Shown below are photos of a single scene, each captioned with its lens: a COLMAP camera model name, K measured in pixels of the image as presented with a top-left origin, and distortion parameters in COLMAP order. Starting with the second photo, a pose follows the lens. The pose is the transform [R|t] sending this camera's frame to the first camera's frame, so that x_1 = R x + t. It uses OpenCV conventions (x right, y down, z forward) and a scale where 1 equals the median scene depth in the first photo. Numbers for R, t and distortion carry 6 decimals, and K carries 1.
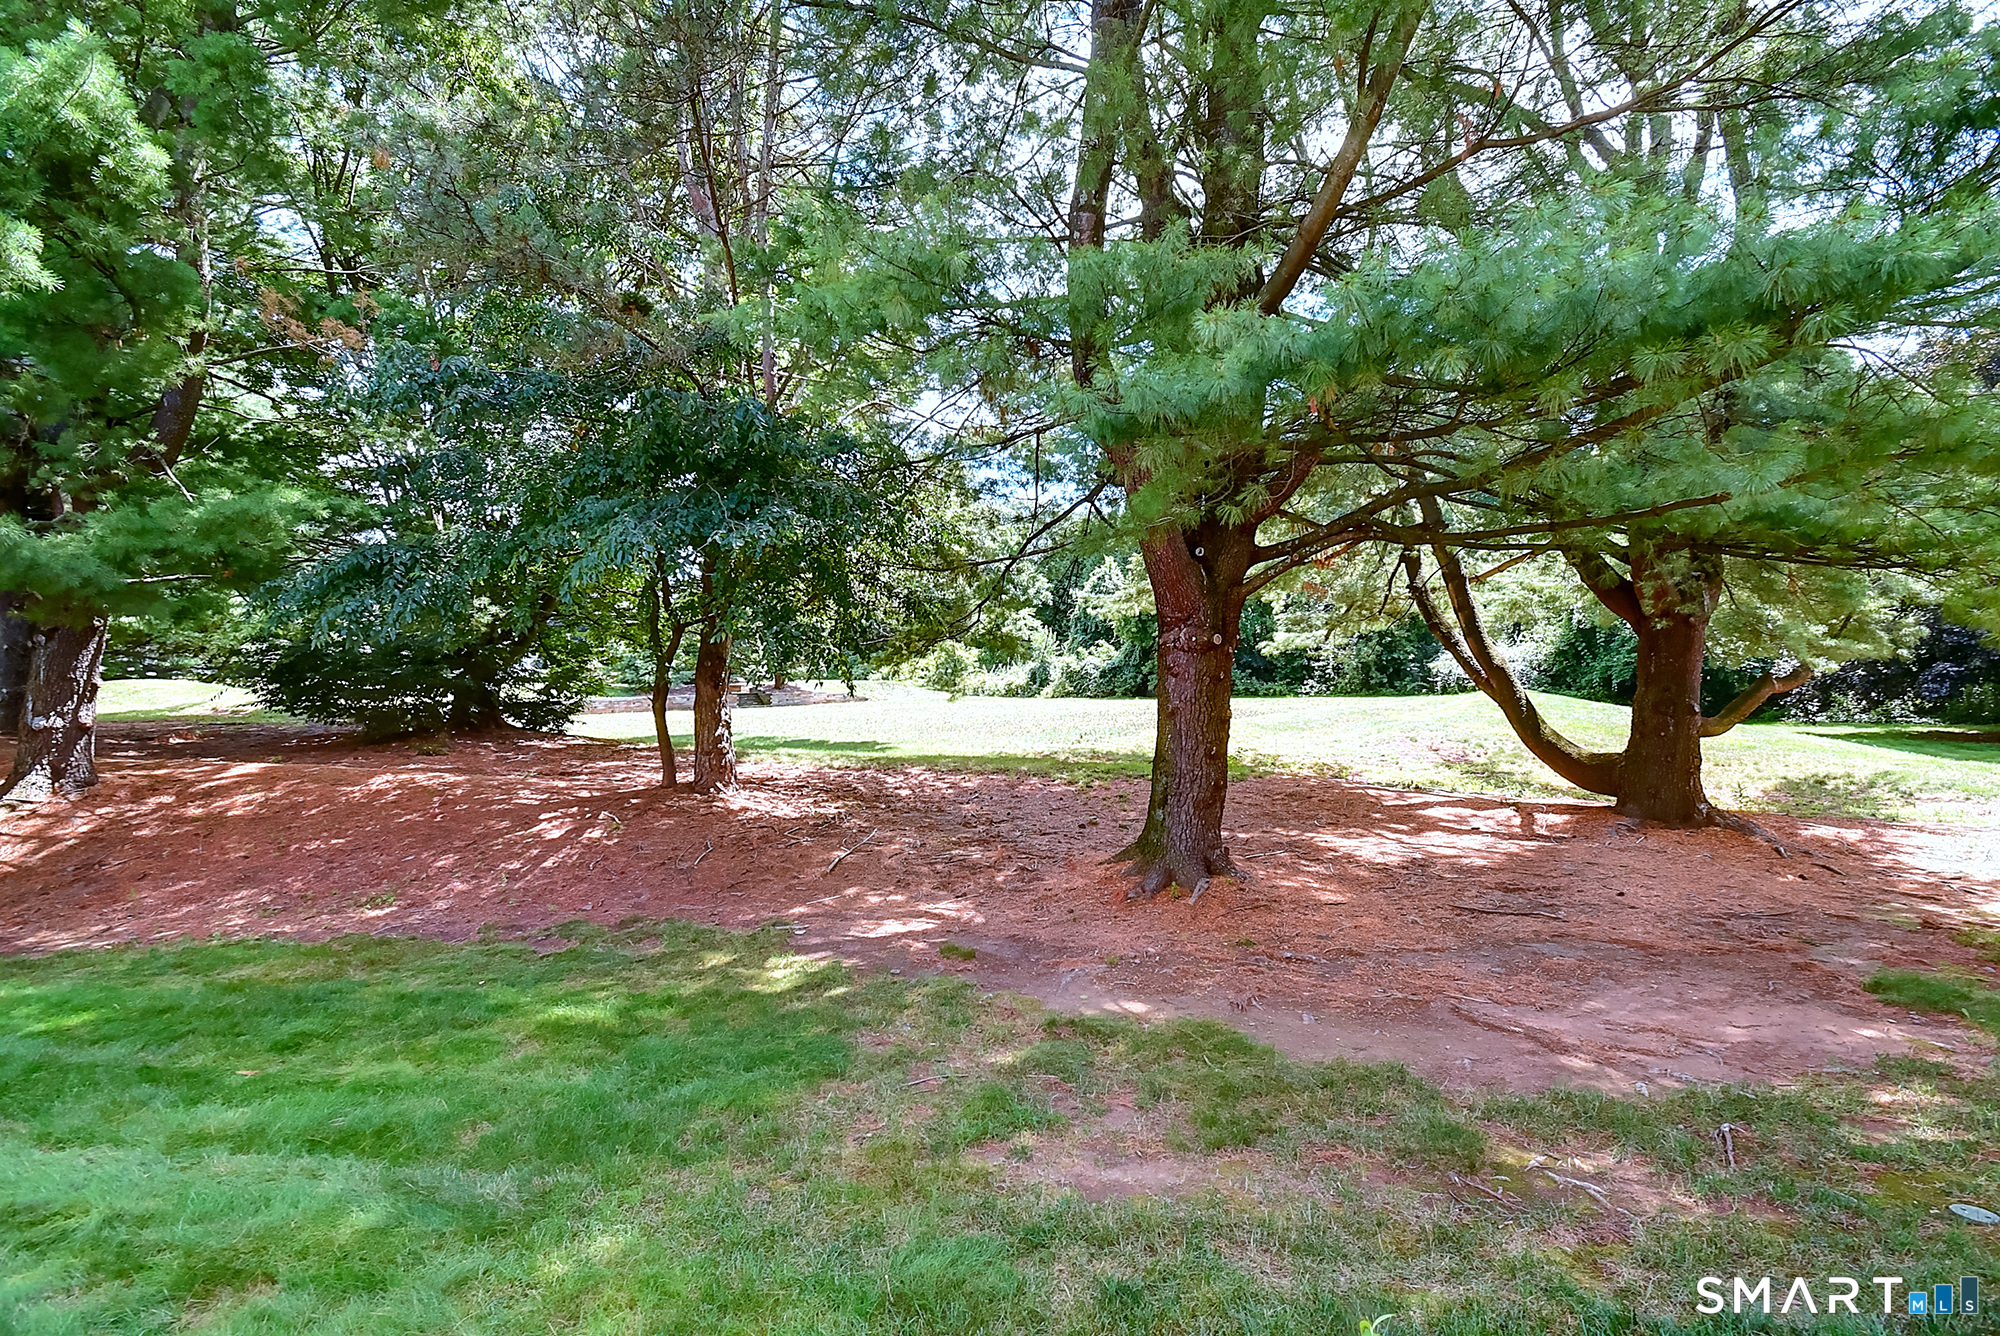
lens RADIAL K [[888.1, 0, 1005.4], [0, 888.1, 656.2], [0, 0, 1]] dist [0.016349, -0.024291]
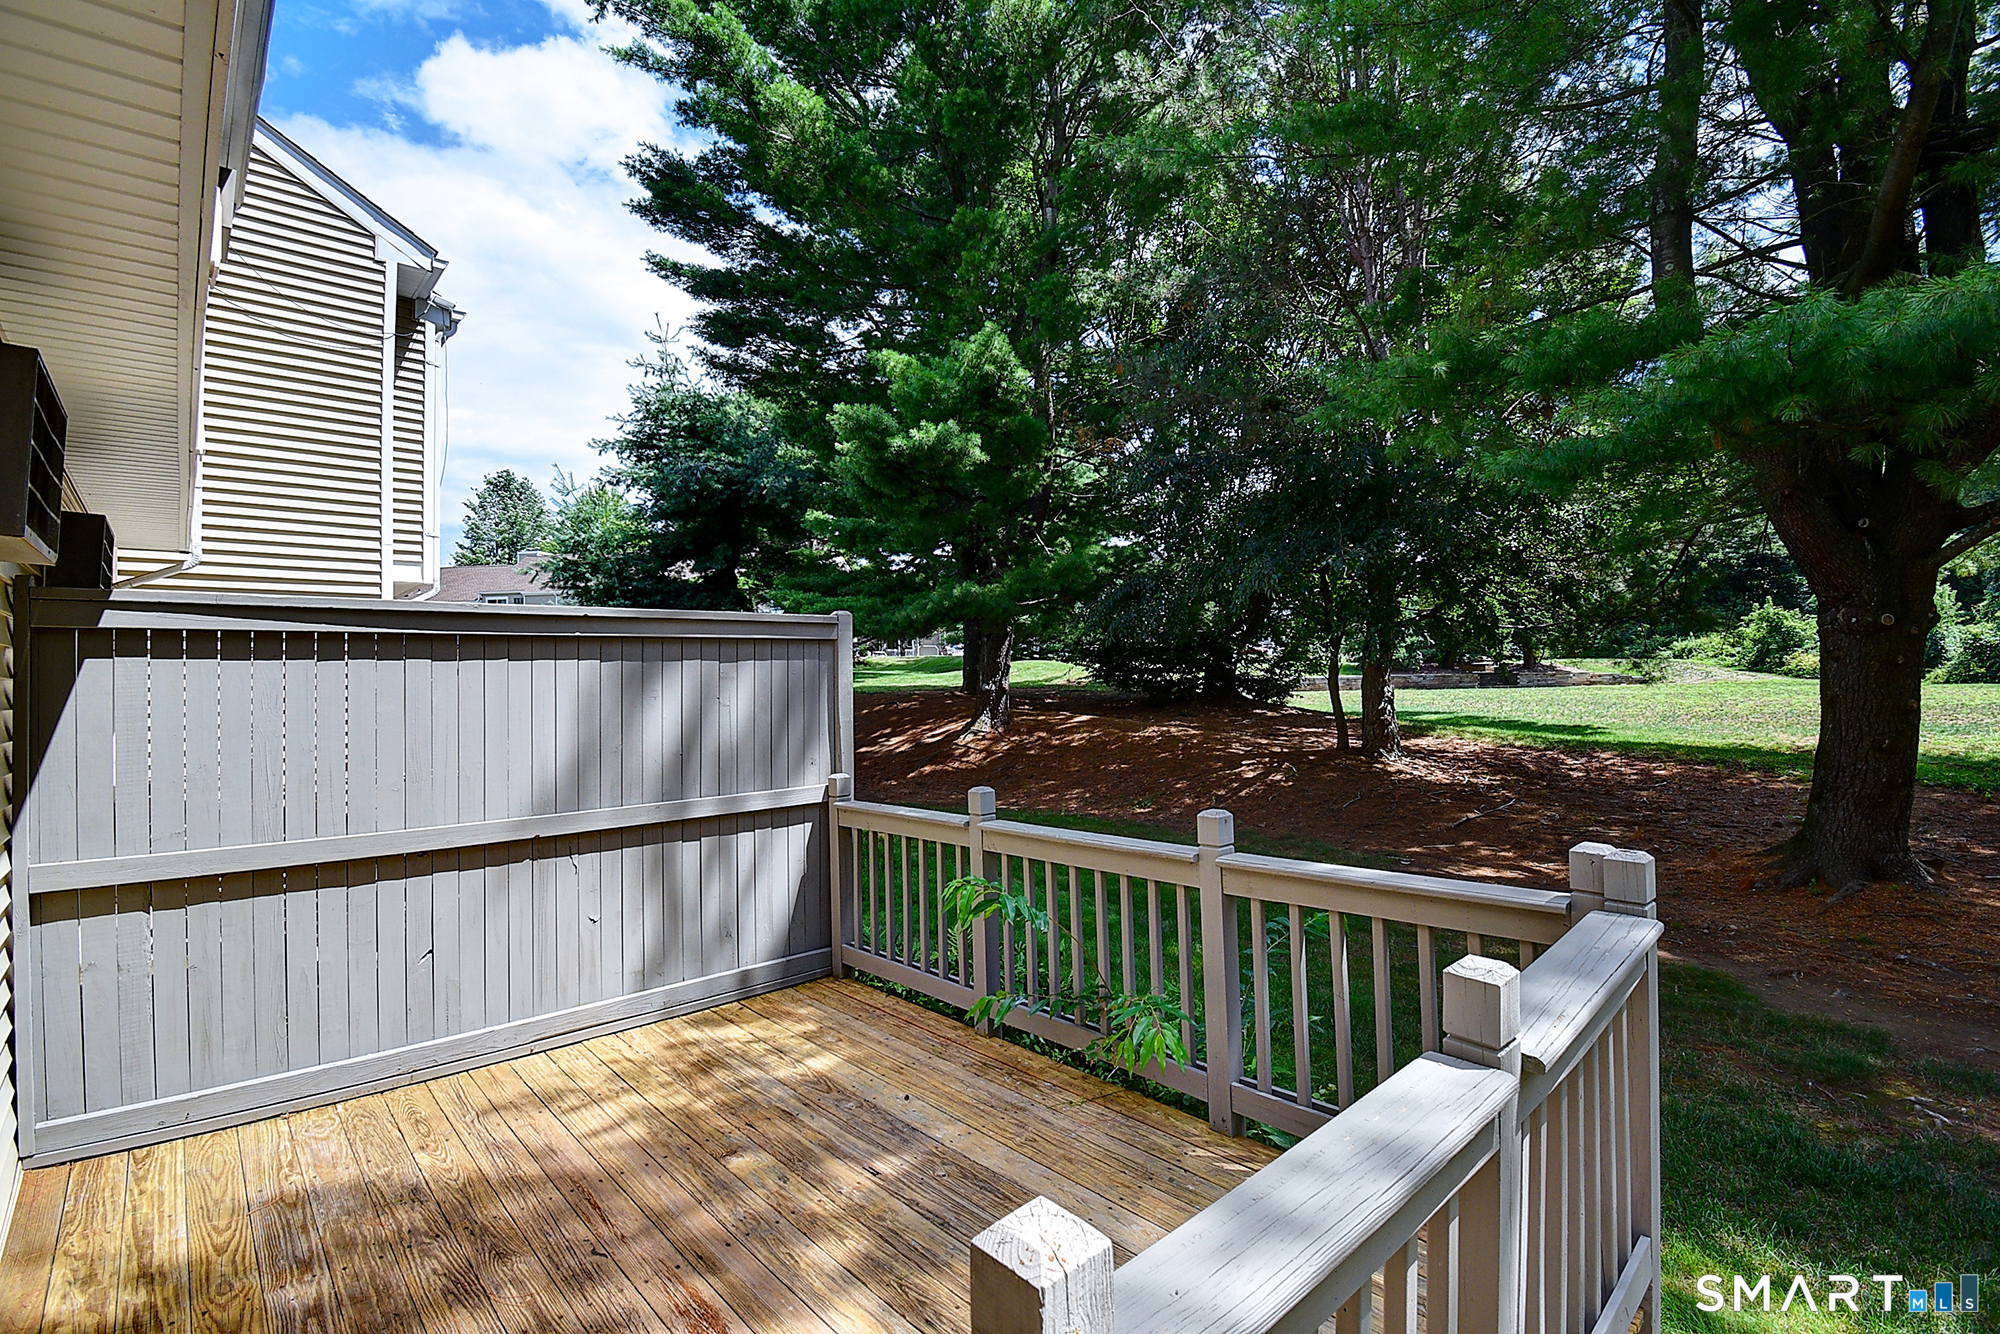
lens RADIAL K [[888.1, 0, 1005.4], [0, 888.1, 655.2], [0, 0, 1]] dist [0.016349, -0.024291]
pose [[0.692890, -0.004567, -0.721029, 0.168632], [0.021764, 0.999657, 0.014583, -0.010182], [0.720715, -0.025797, 0.692751, -0.166510]]
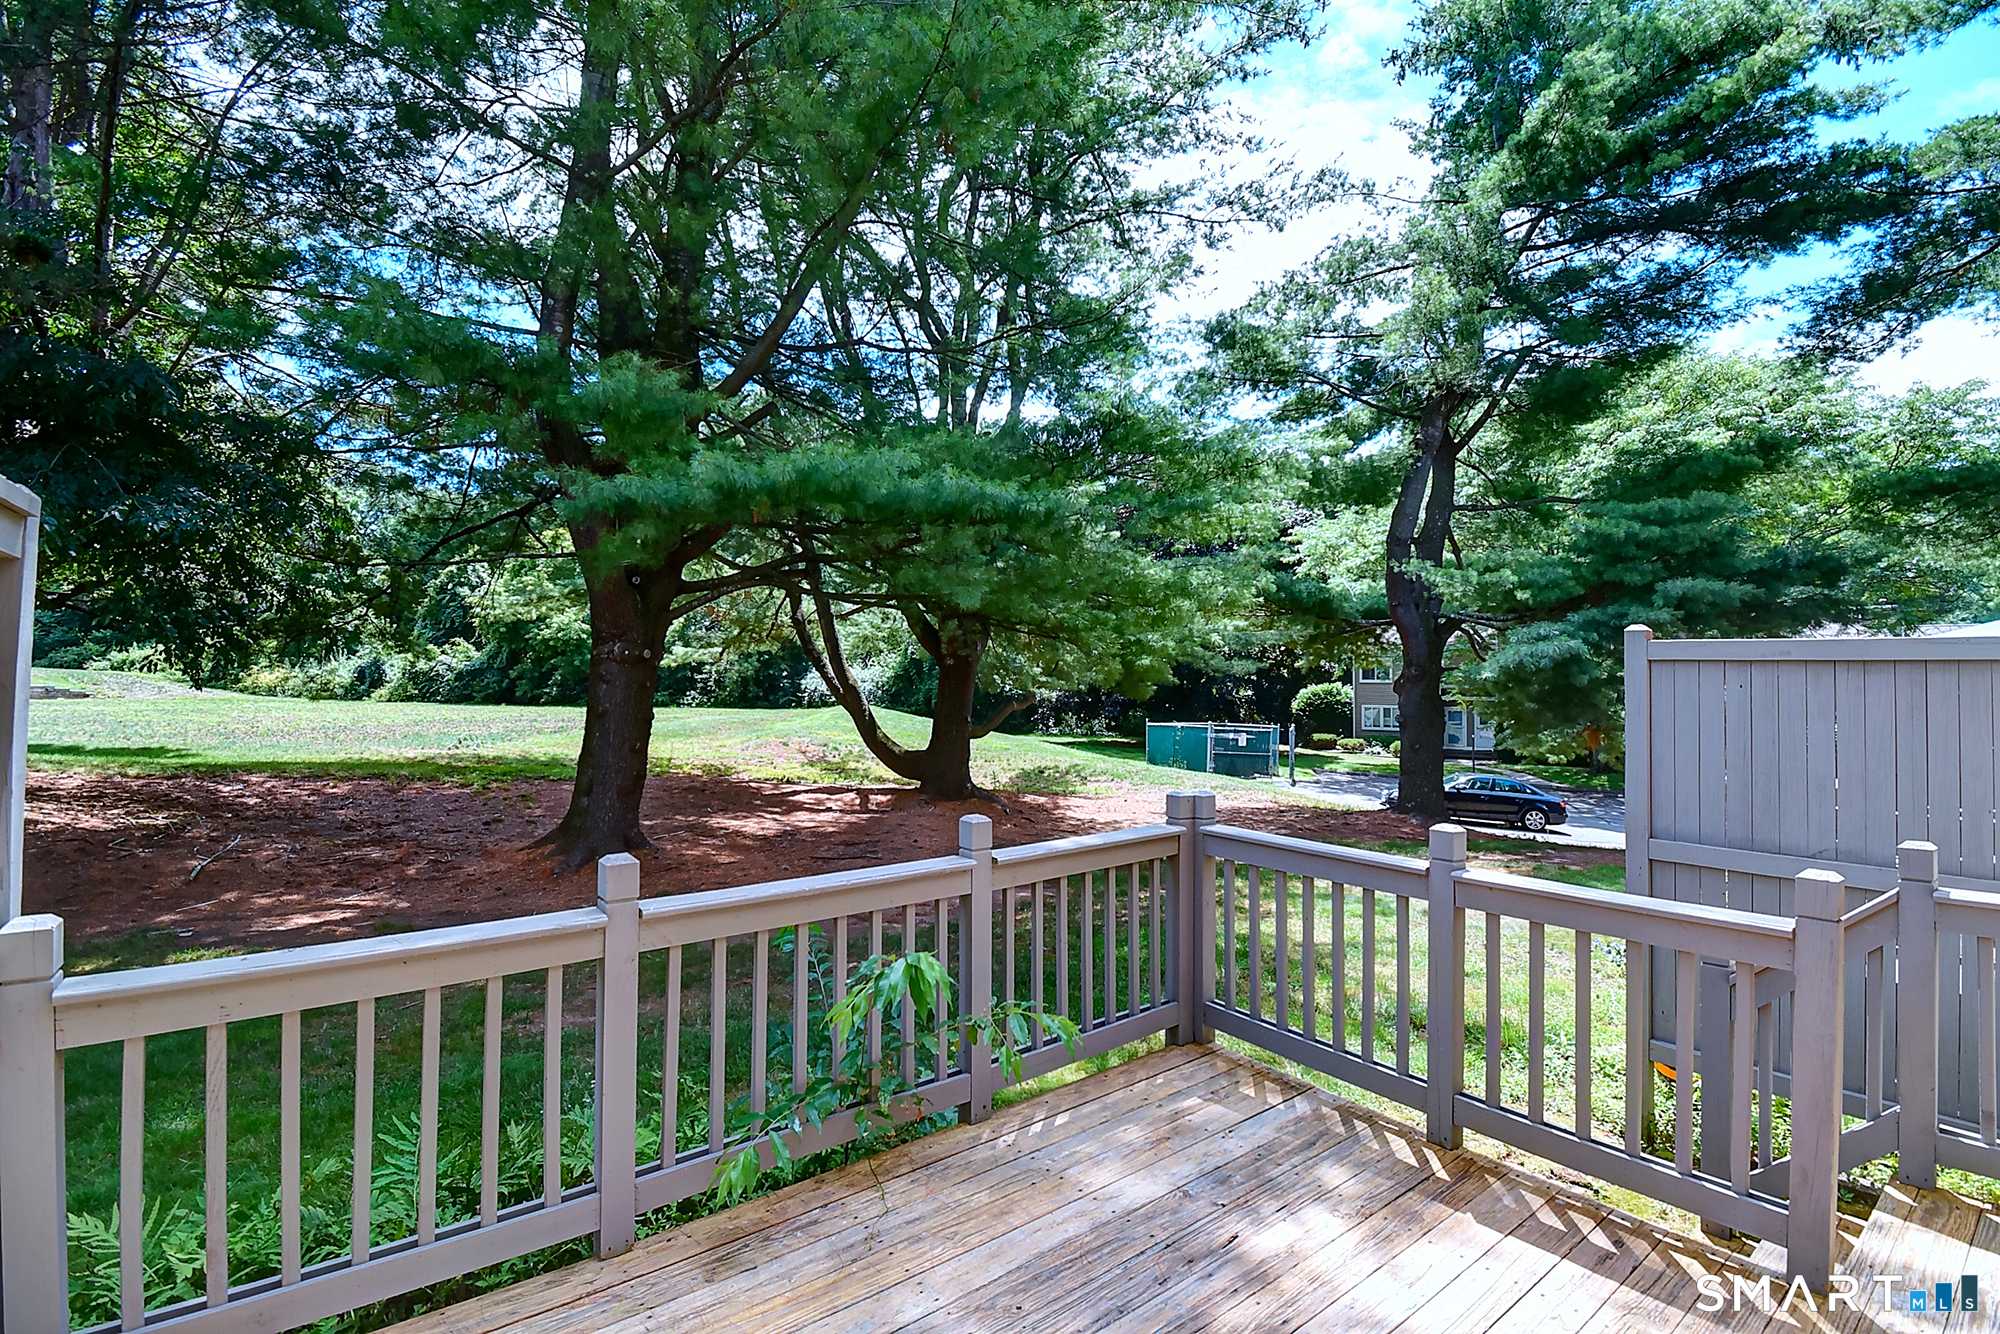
lens RADIAL K [[888.1, 0, 1005.4], [0, 888.1, 655.2], [0, 0, 1]] dist [0.016349, -0.024291]
pose [[0.780346, 0.061232, 0.622343, -0.086917], [-0.052237, 0.998099, -0.032704, -0.002120], [-0.623162, -0.006989, 0.782061, -0.163125]]
